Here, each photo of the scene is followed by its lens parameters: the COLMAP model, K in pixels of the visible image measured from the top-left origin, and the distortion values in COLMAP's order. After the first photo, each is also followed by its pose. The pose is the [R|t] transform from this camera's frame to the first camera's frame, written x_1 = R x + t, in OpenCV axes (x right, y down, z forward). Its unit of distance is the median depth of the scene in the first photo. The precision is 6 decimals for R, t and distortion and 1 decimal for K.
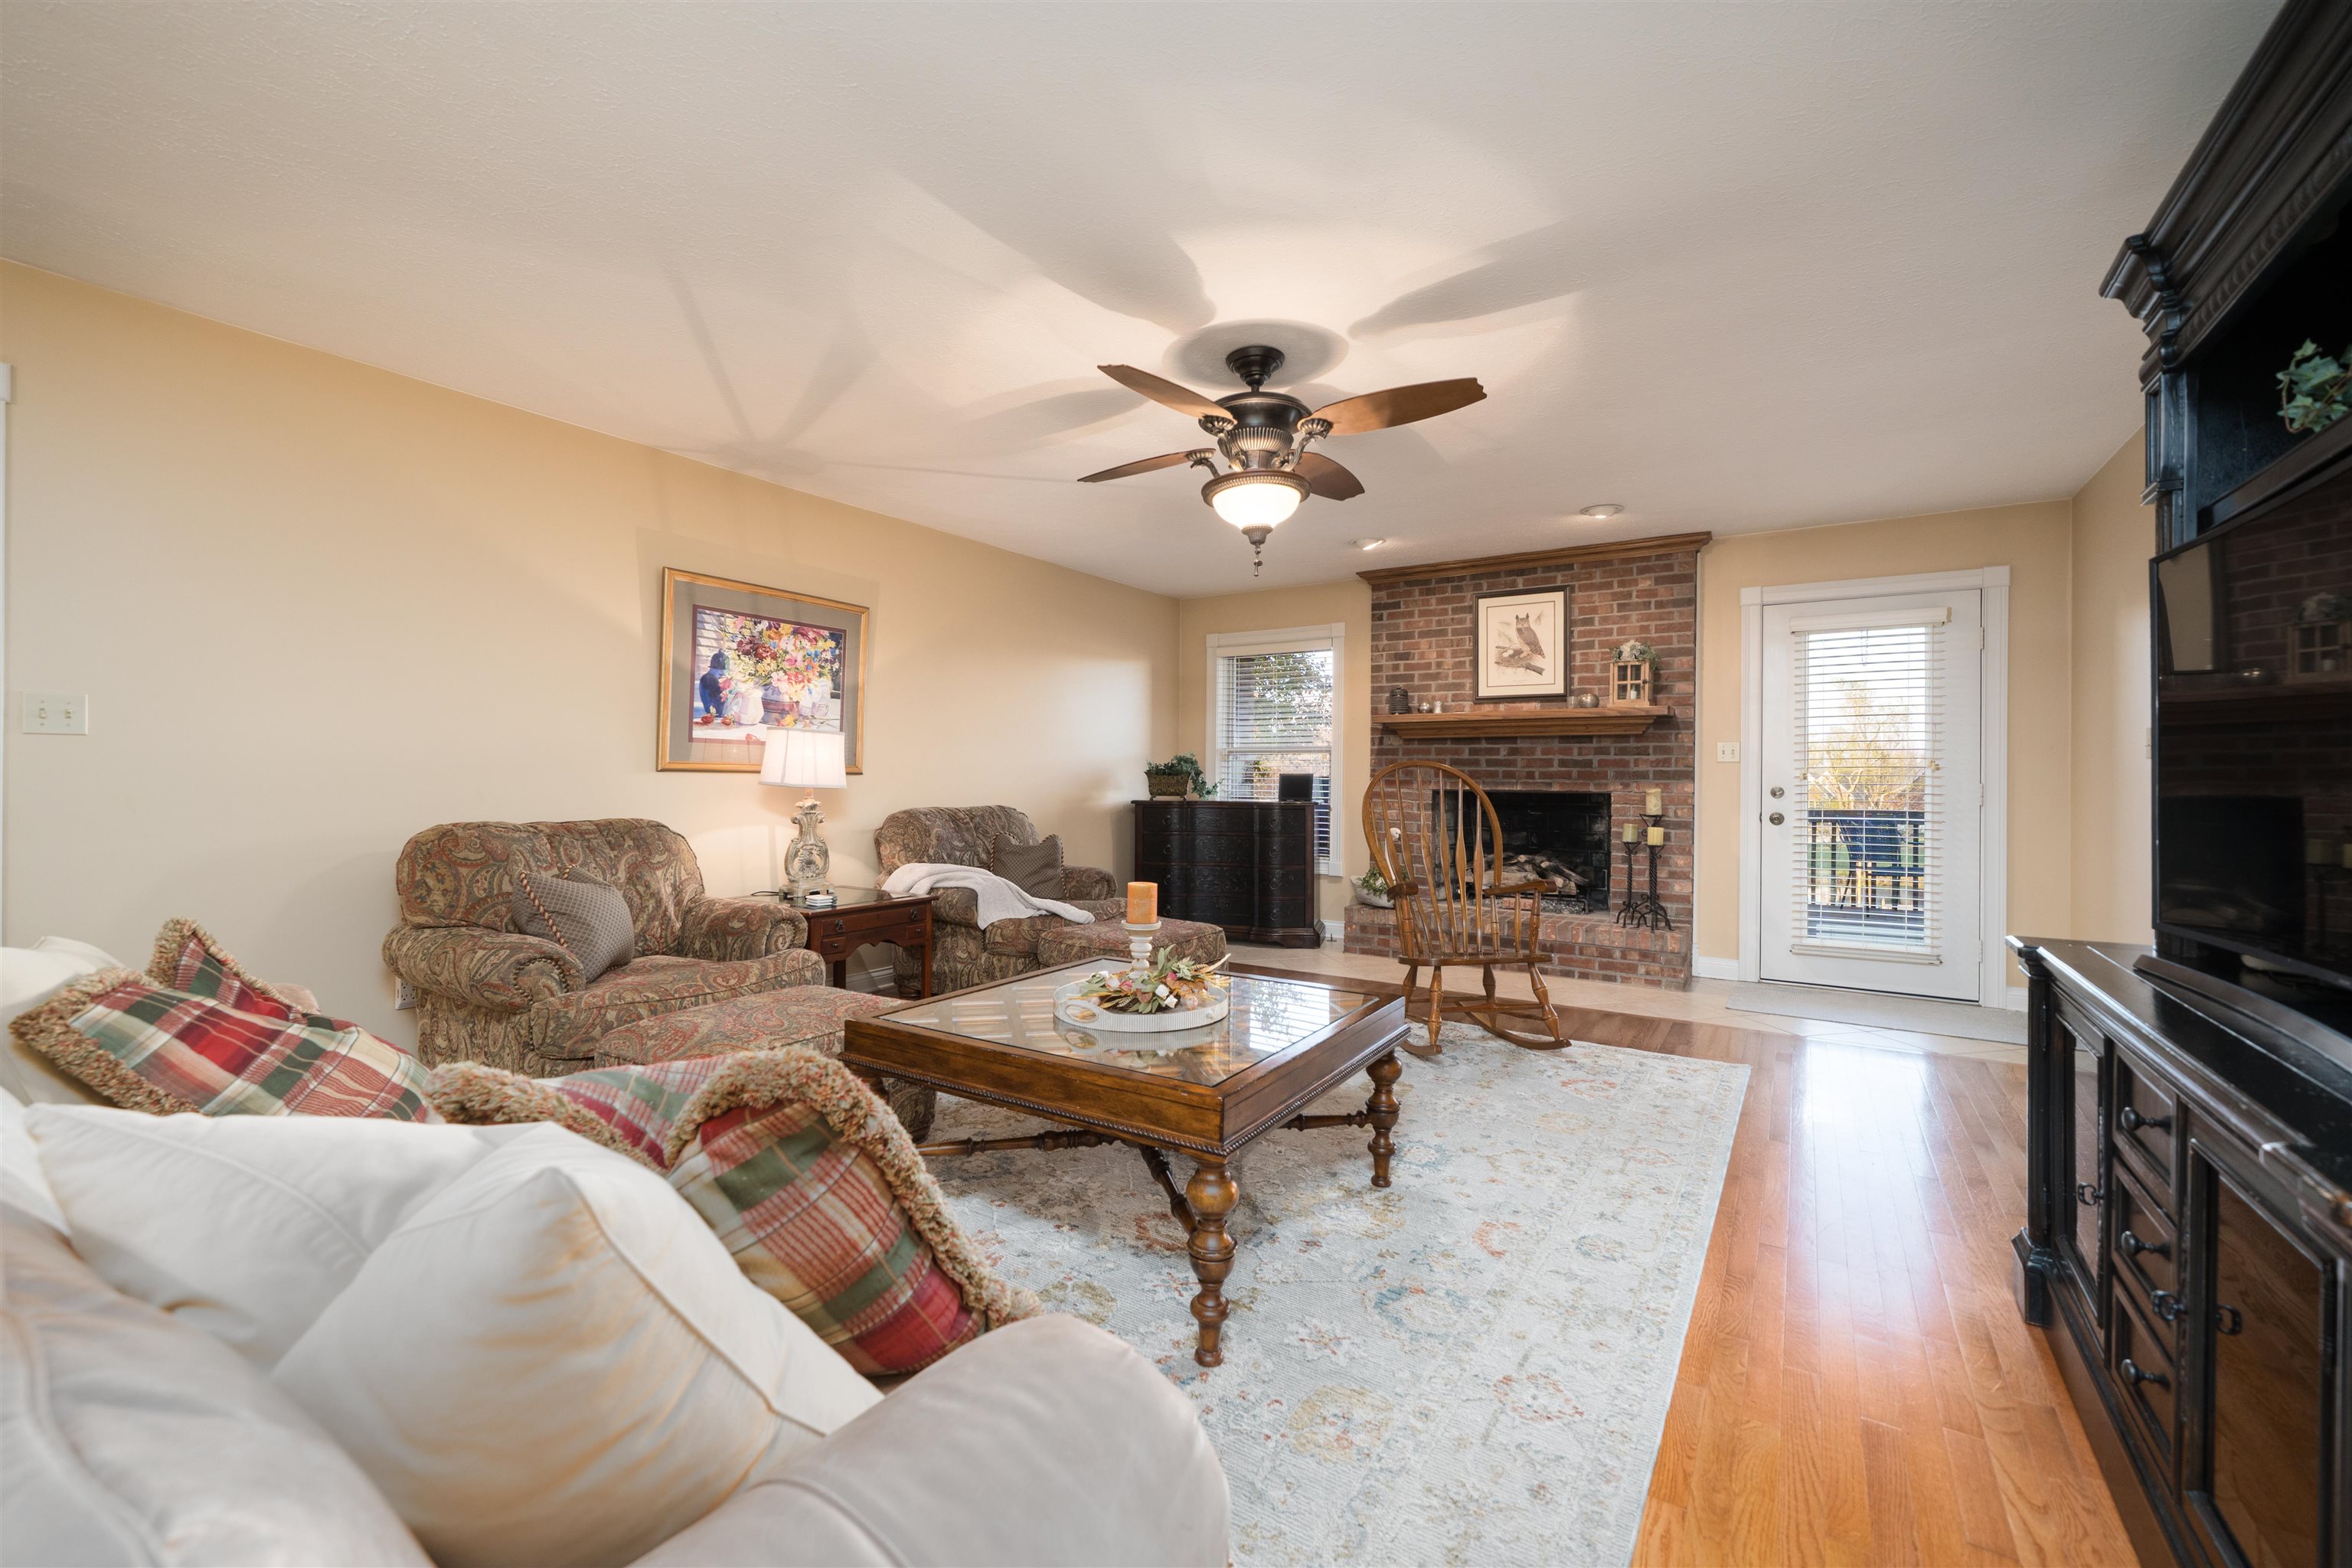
lens RADIAL K [[963.8, 0, 1161.9], [0, 963.8, 778.6], [0, 0, 1]] dist [-0.004441, 0.000416]
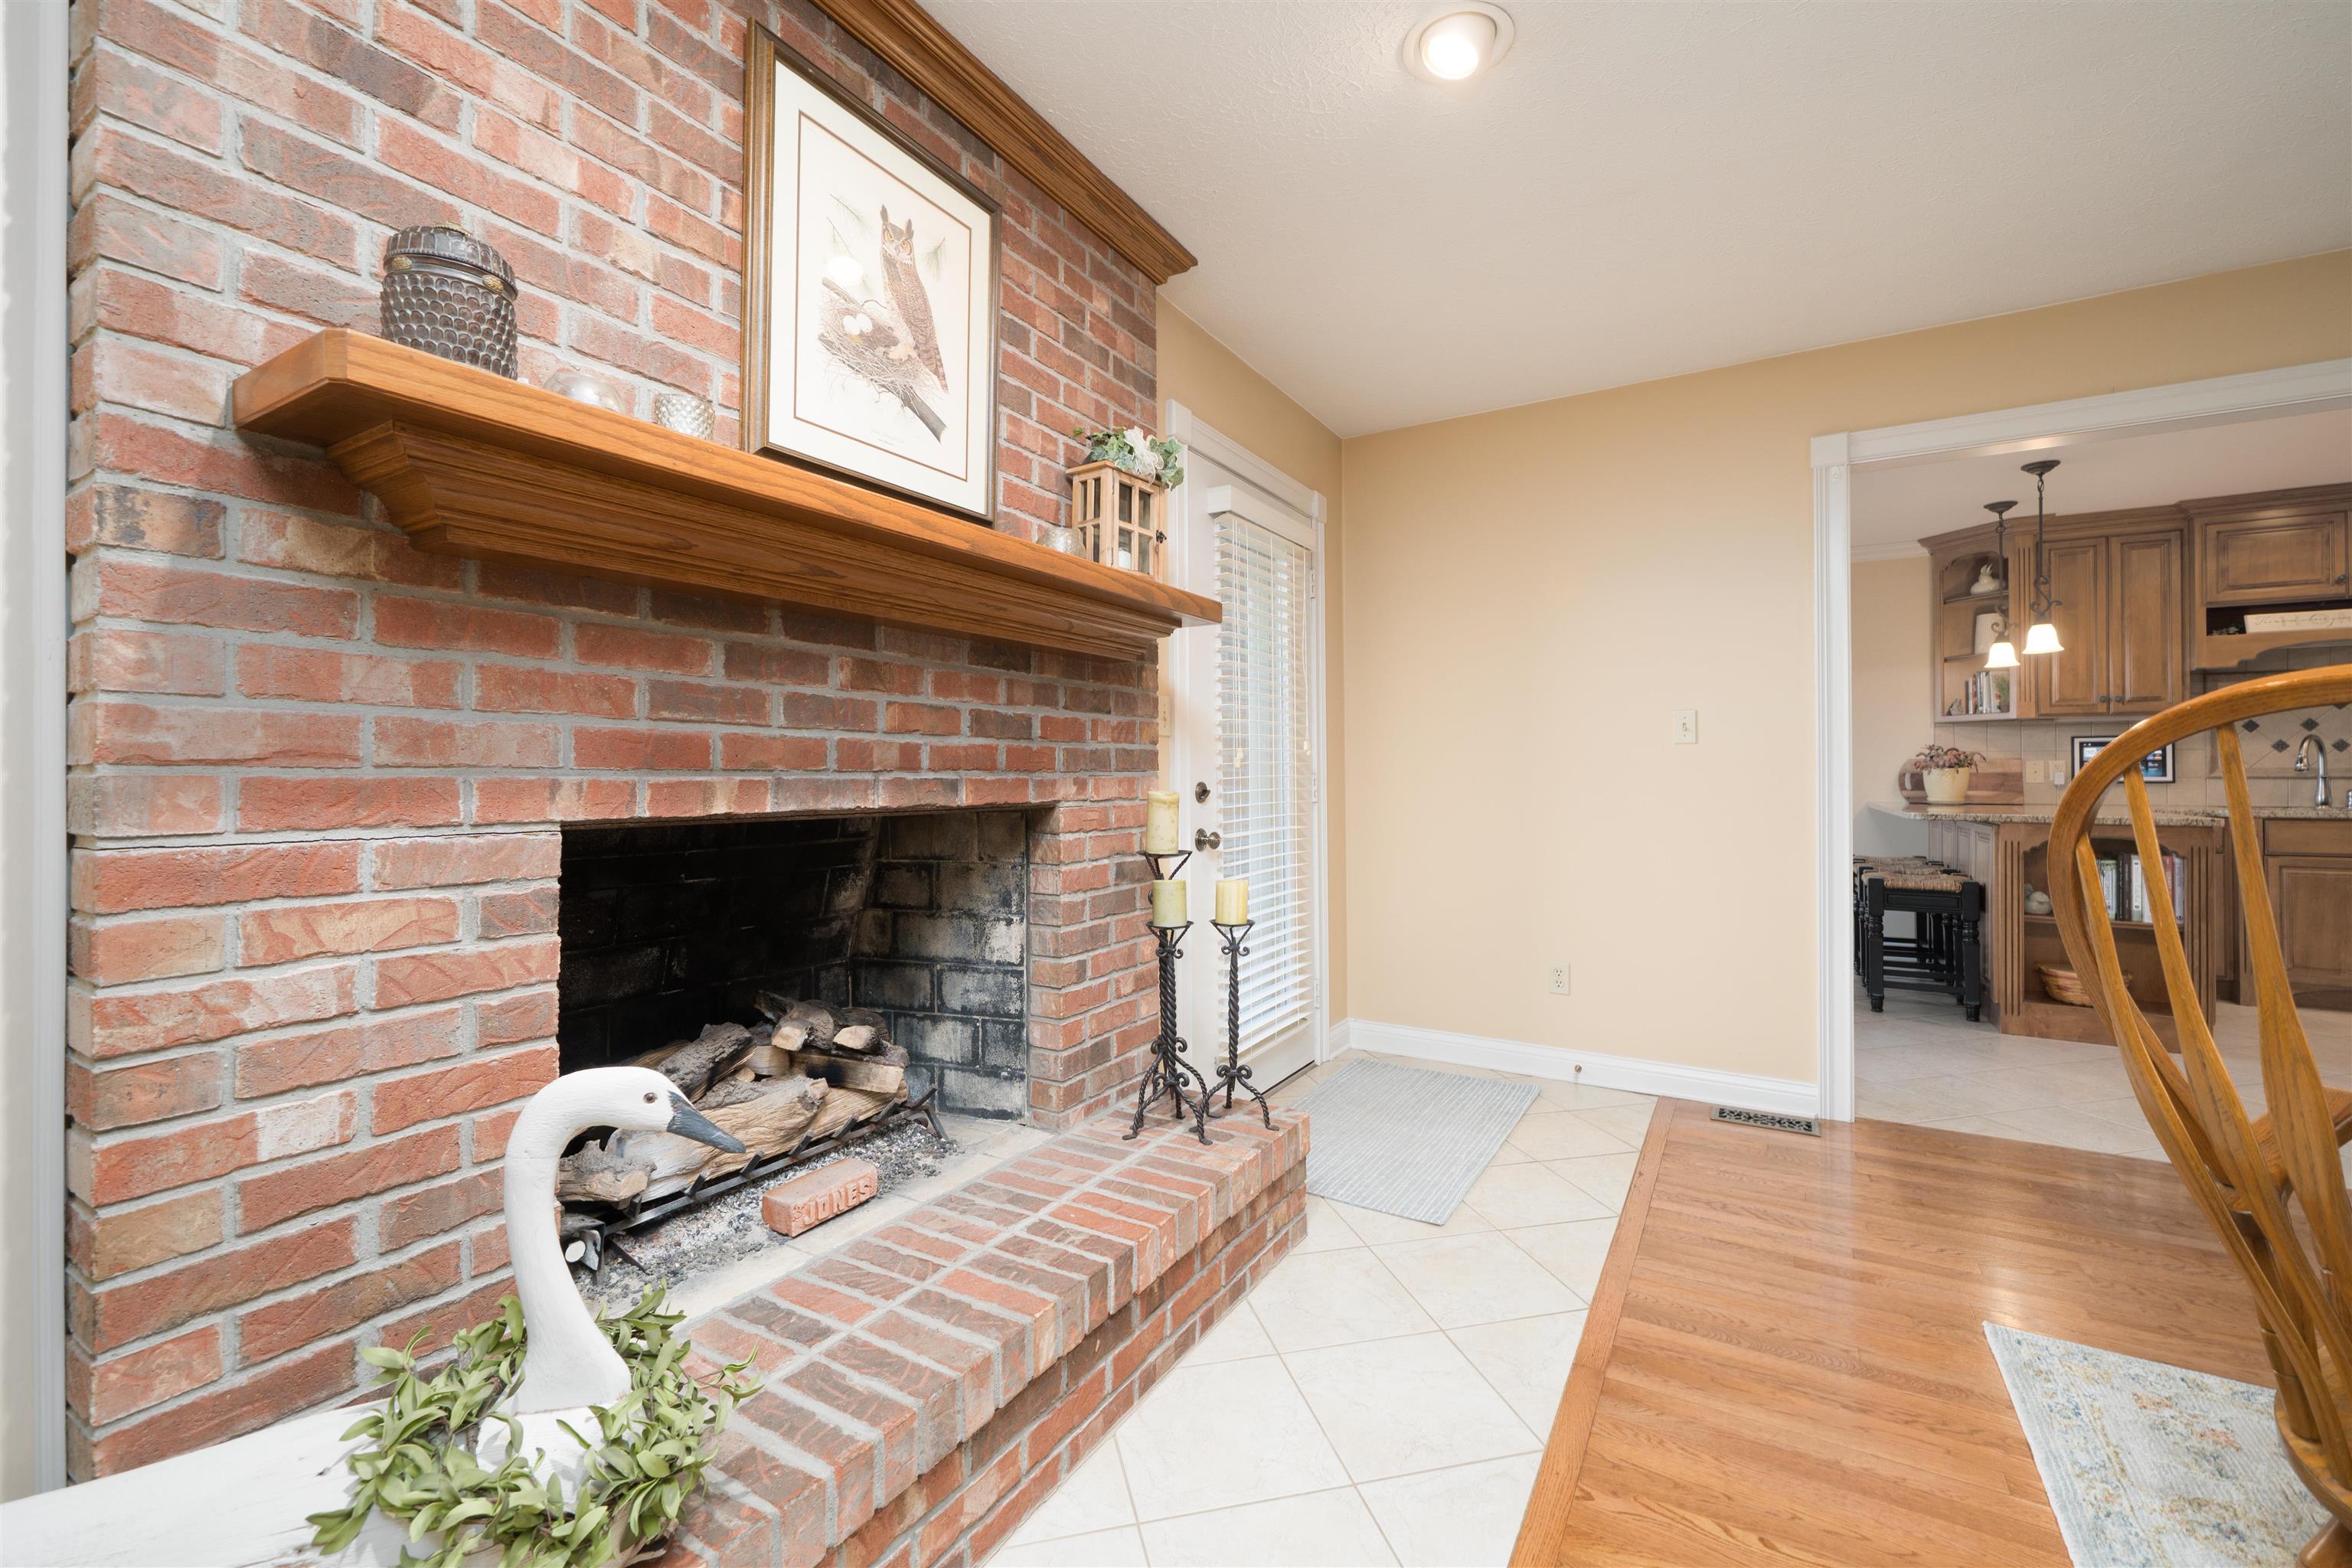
lens RADIAL K [[963.8, 0, 1185.9], [0, 963.8, 770.5], [0, 0, 1]] dist [-0.004441, 0.000416]
pose [[-0.038015, -0.002353, 0.999274, 0.076943], [0.006812, 0.999973, 0.002614, 0.000195], [-0.999254, 0.006906, -0.037998, 0.949876]]
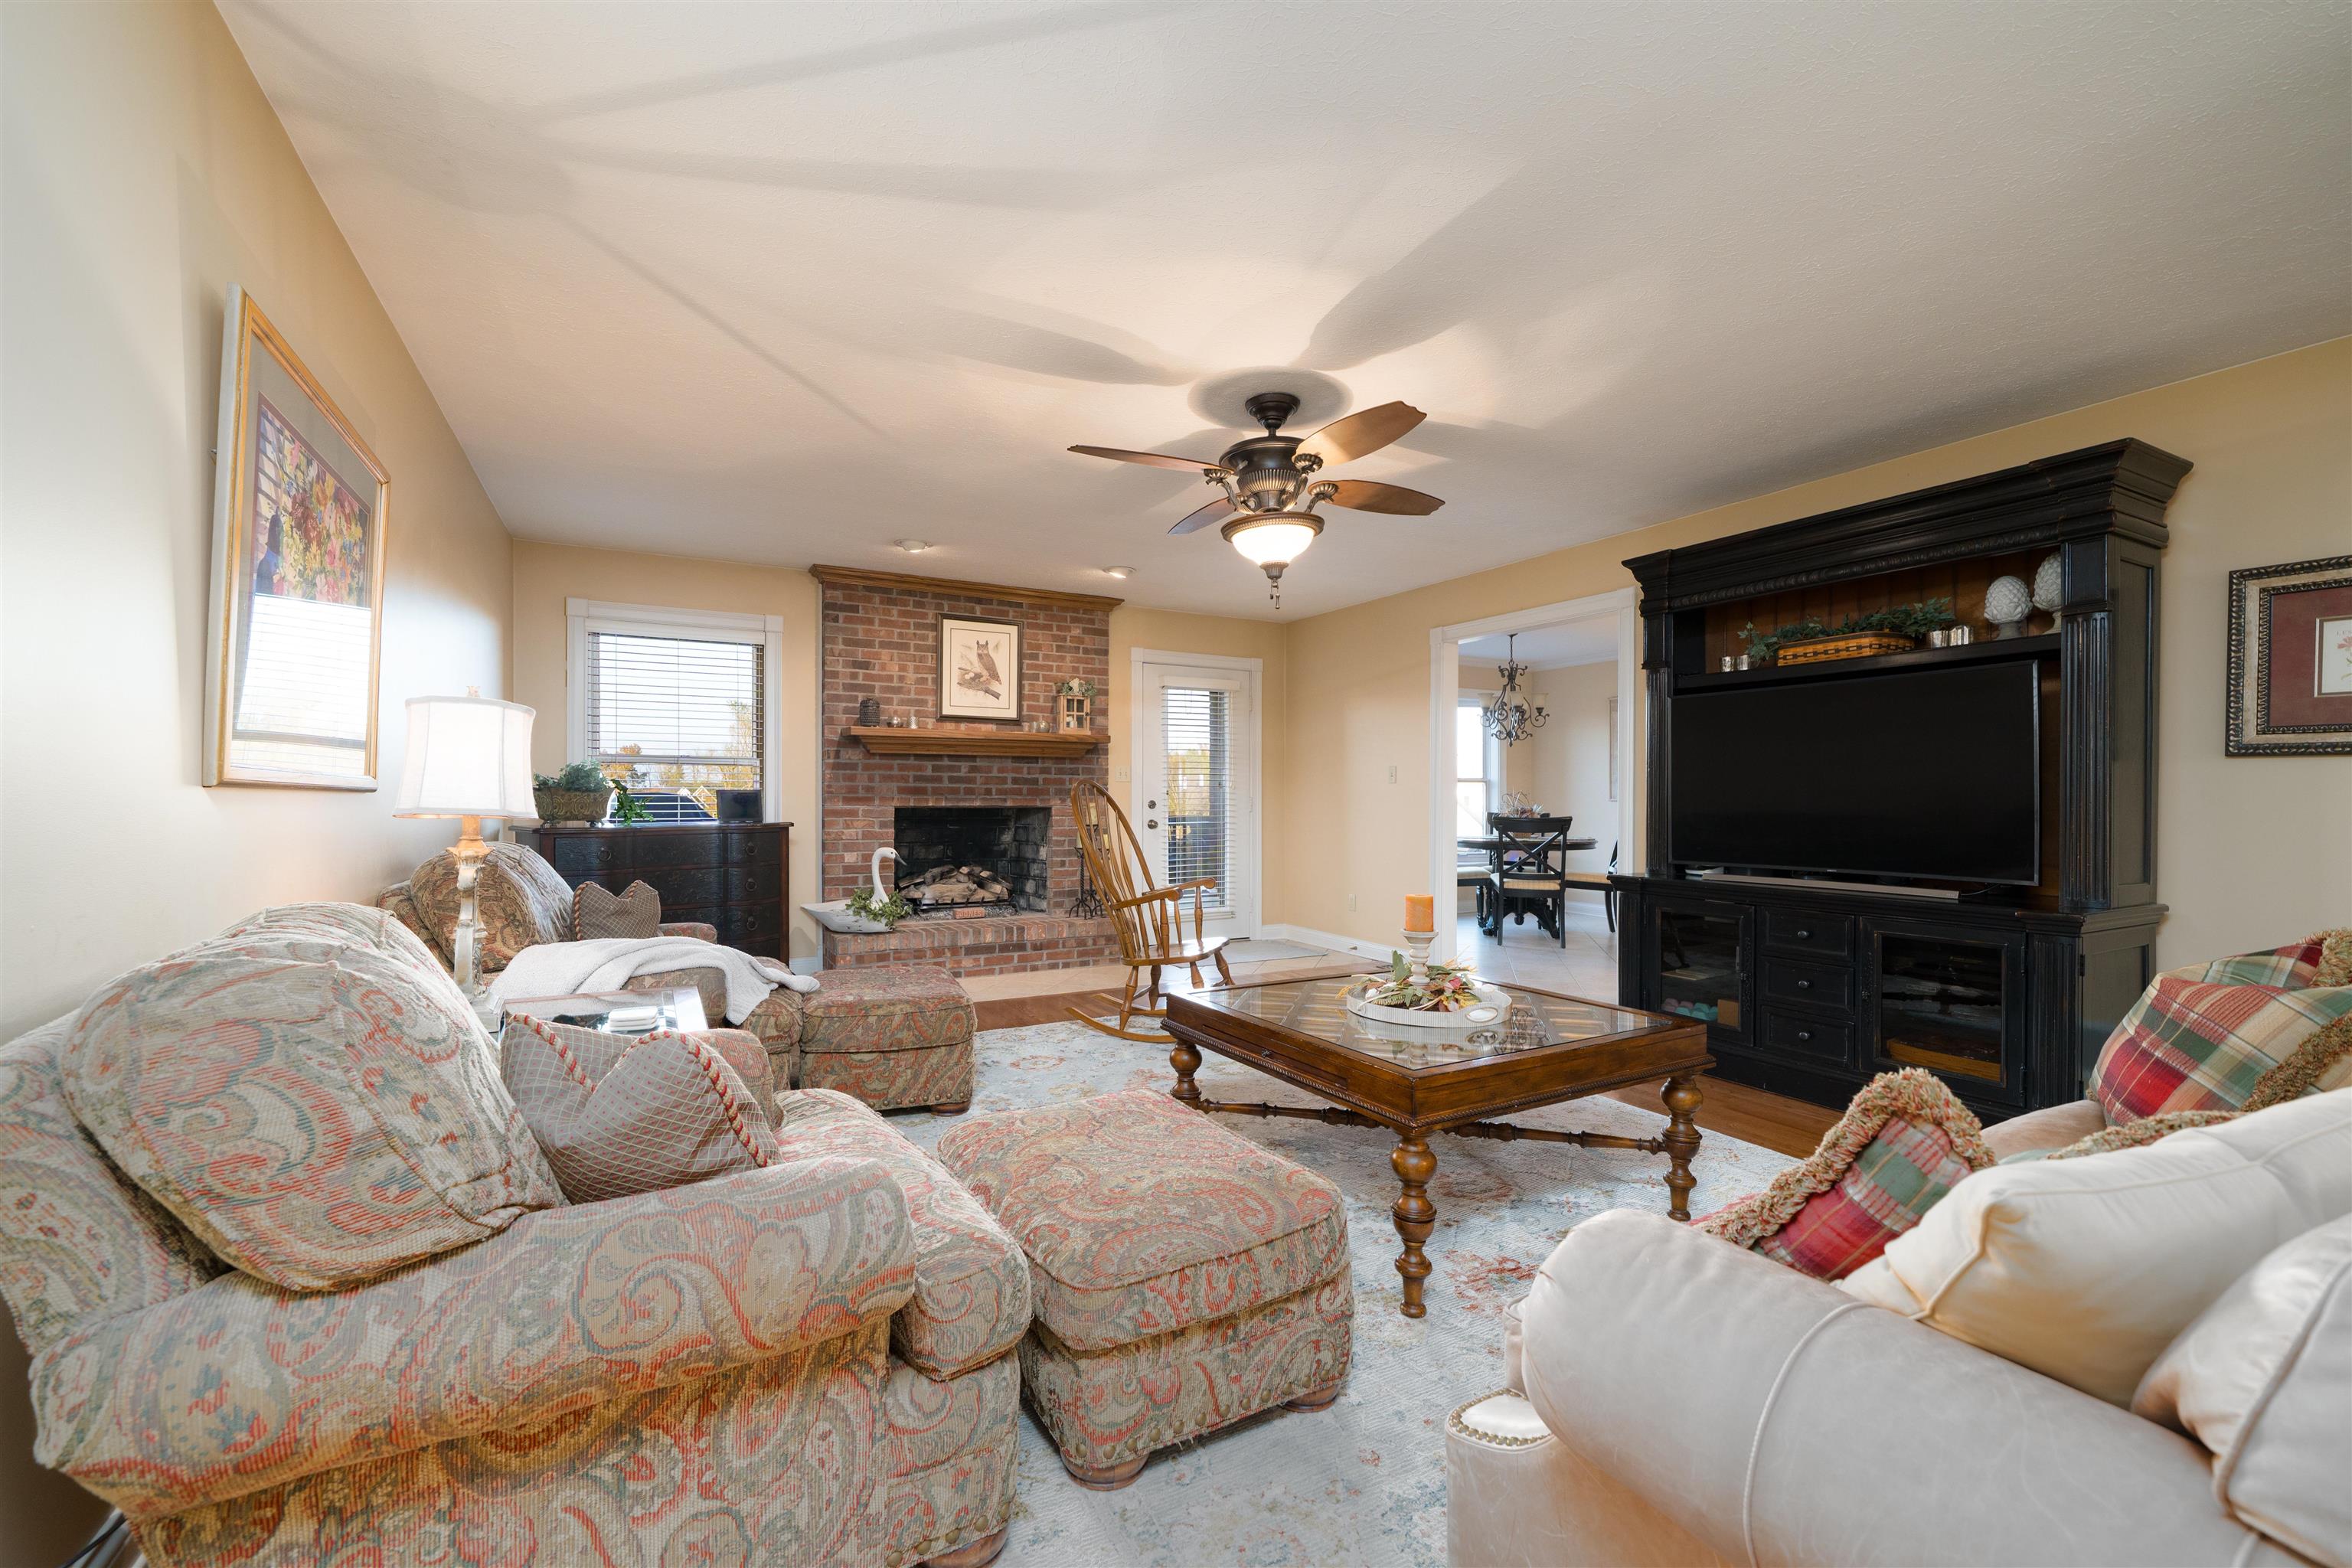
lens RADIAL K [[963.8, 0, 1177.5], [0, 963.8, 803.6], [0, 0, 1]] dist [-0.004441, 0.000416]
pose [[0.462297, -0.012009, 0.886644, -0.487615], [0.001378, 0.999917, 0.012825, -0.003793], [-0.886724, -0.004707, 0.462275, 0.323280]]
